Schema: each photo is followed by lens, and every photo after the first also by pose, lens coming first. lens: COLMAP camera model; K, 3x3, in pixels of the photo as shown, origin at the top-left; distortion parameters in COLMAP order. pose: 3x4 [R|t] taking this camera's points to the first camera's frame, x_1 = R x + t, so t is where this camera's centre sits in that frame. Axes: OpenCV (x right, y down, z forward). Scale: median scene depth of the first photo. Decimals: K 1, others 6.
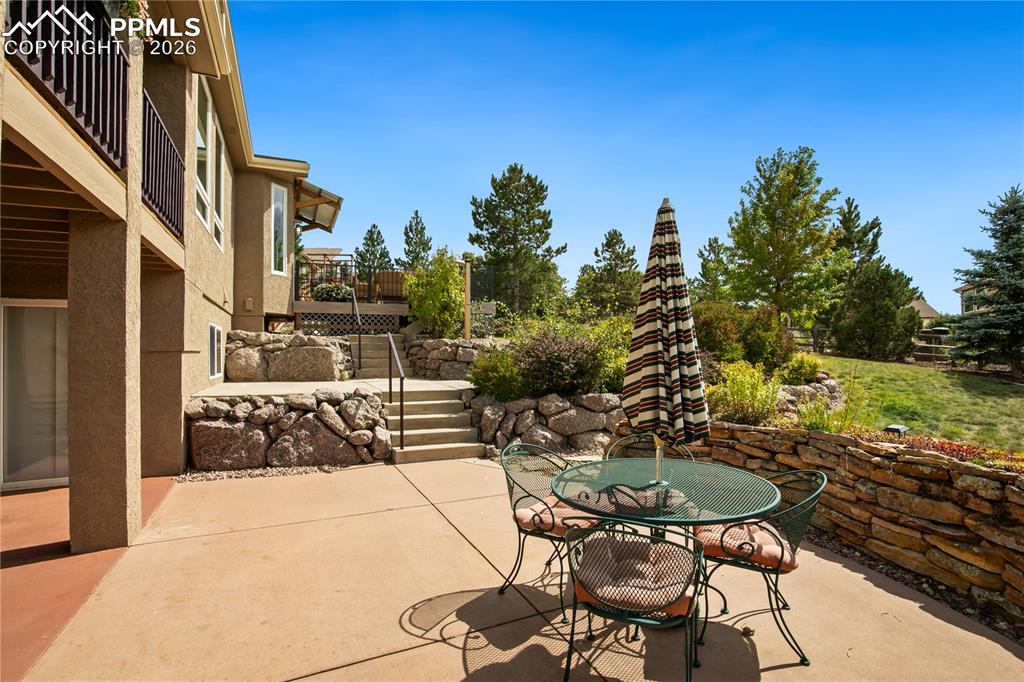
lens RADIAL K [[472.6, 0, 511.5], [0, 472.6, 345.1], [0, 0, 1]] dist [-0.028029, 0.001537]
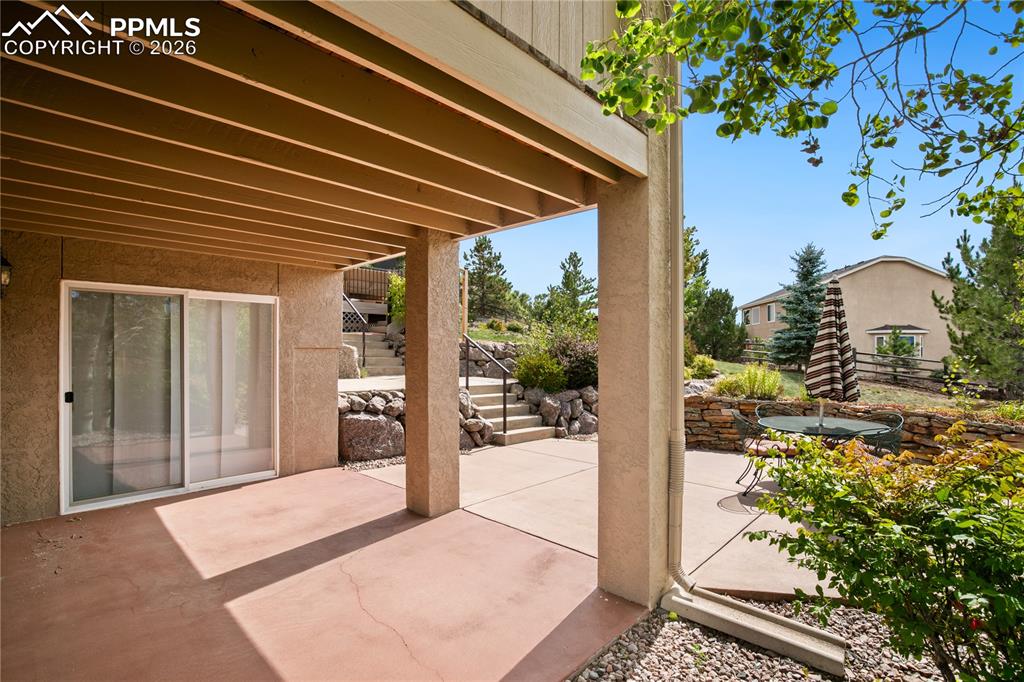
lens RADIAL K [[472.6, 0, 533.7], [0, 472.6, 351.0], [0, 0, 1]] dist [-0.028029, 0.001537]
pose [[0.926239, 0.013606, 0.376691, -0.612741], [-0.018199, 0.999797, 0.008636, 0.002320], [-0.376497, -0.014854, 0.926299, -0.123641]]
